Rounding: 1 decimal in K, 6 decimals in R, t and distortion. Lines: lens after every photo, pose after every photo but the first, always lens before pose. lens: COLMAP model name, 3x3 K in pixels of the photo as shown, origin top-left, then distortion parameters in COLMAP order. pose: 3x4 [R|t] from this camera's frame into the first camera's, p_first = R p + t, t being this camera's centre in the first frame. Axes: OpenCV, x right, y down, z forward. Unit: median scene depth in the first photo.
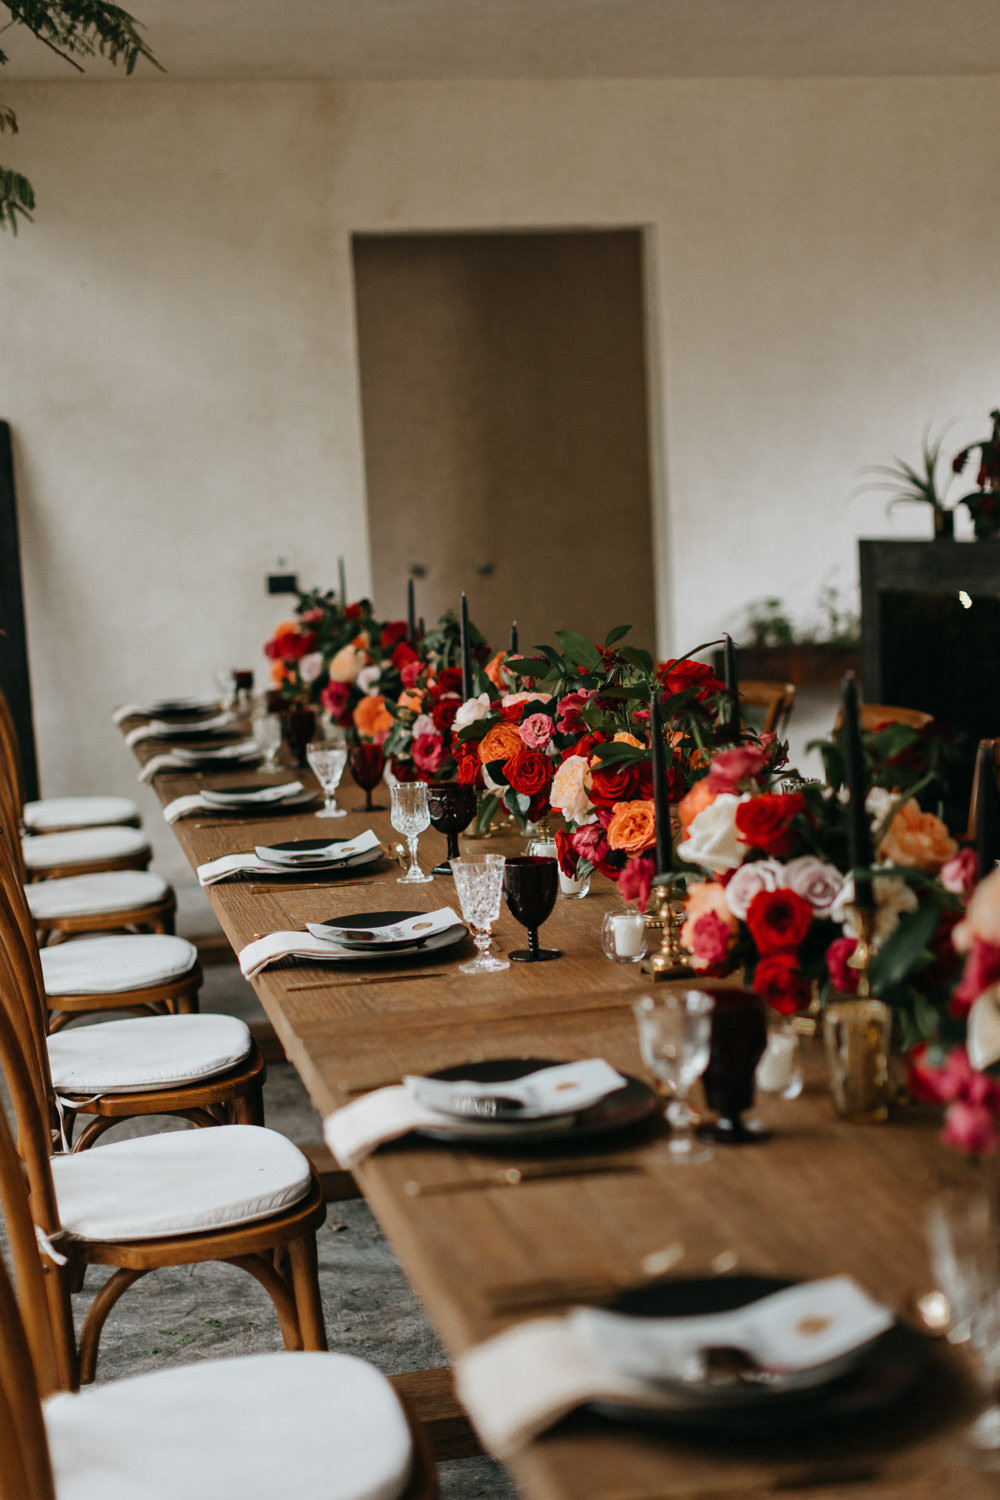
lens RADIAL K [[2246.3, 0, 547.9], [0, 2246.3, 752.4], [0, 0, 1]] dist [-0.015615, 0.199013]
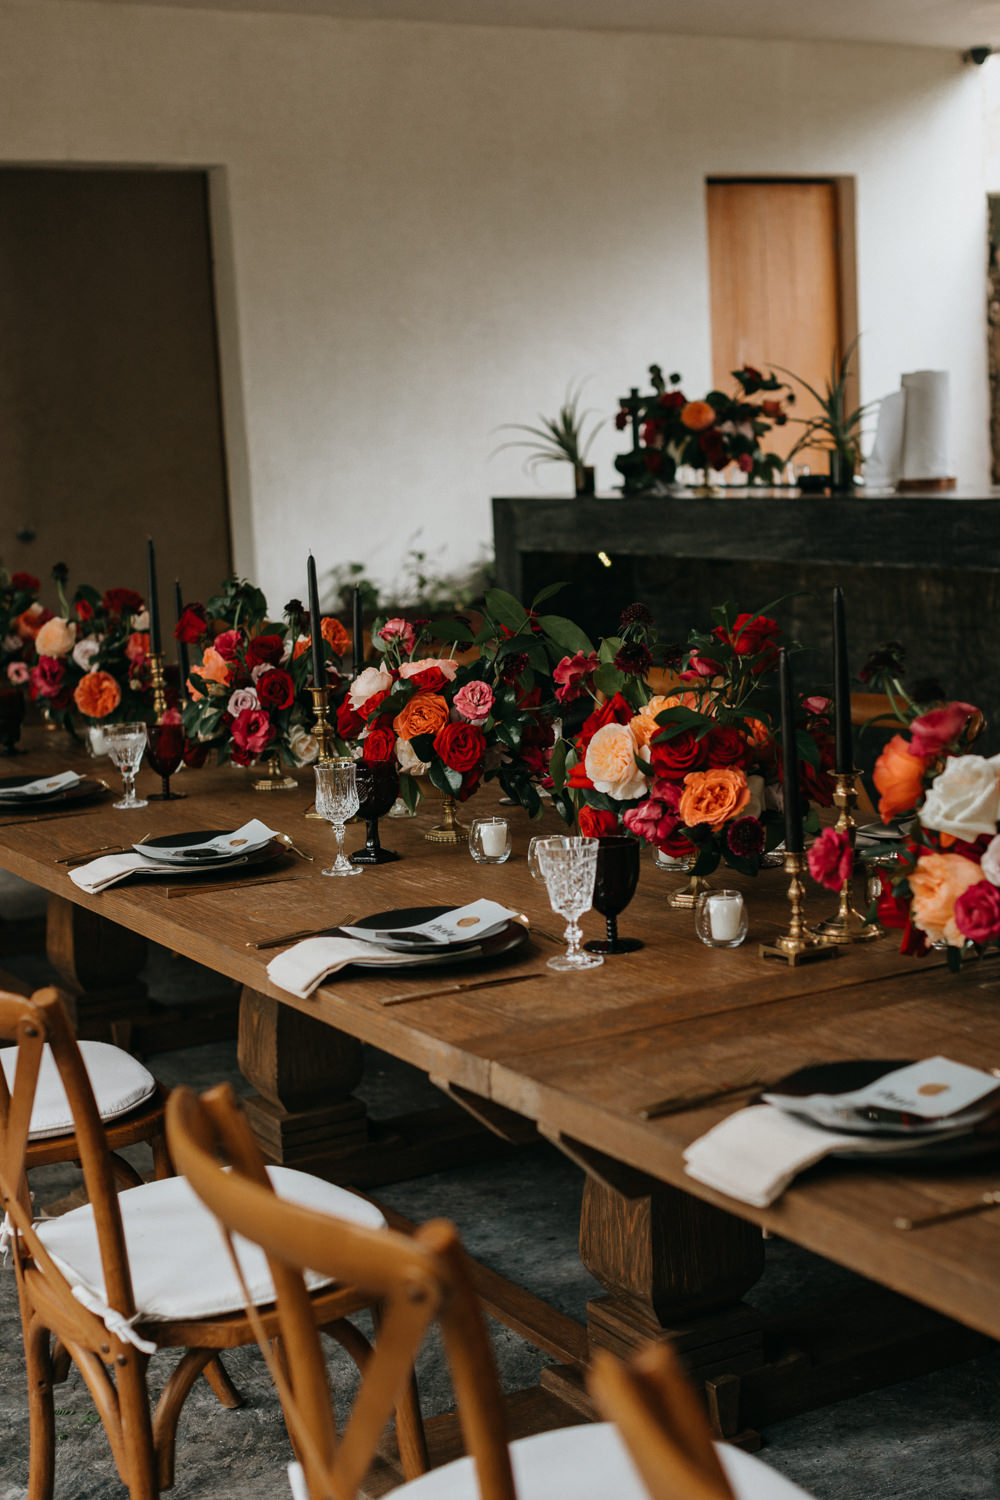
lens RADIAL K [[2246.3, 0, 547.9], [0, 2246.3, 752.4], [0, 0, 1]] dist [-0.015615, 0.199013]
pose [[0.951946, -0.040167, 0.303619, -0.249271], [0.036443, 0.999175, 0.017926, -0.003677], [-0.304089, -0.006000, 0.952625, 0.124813]]
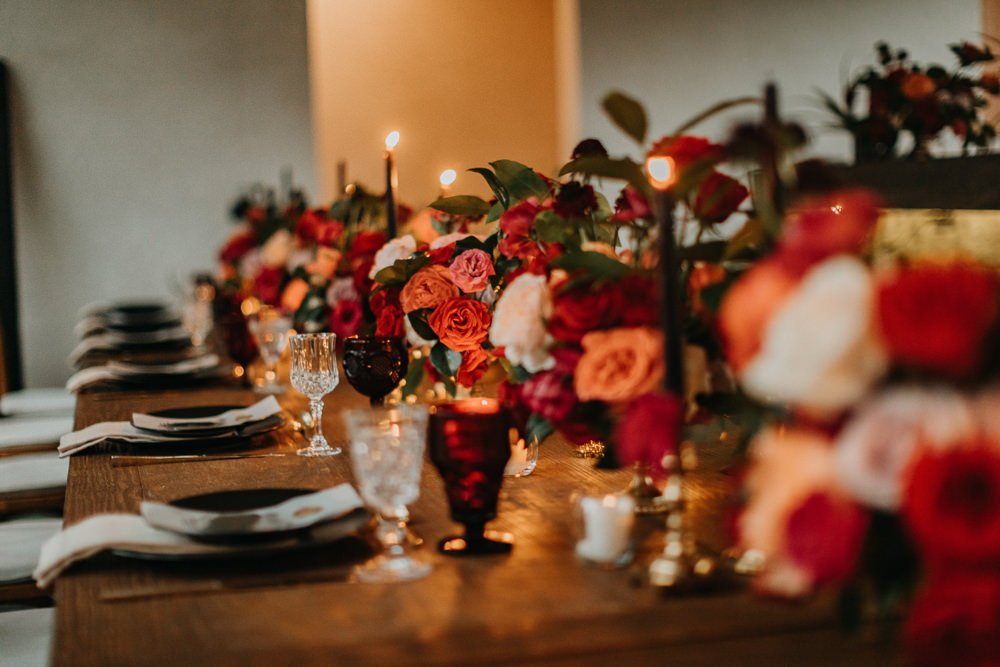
lens RADIAL K [[1508.2, 0, 525.2], [0, 1508.2, 333.5], [0, 0, 1]] dist [0.016716, -0.046023]
pose [[0.999160, 0.014152, 0.038468, -0.005973], [-0.012653, 0.999162, -0.038925, 0.033890], [-0.038986, 0.038406, 0.998501, 0.445685]]
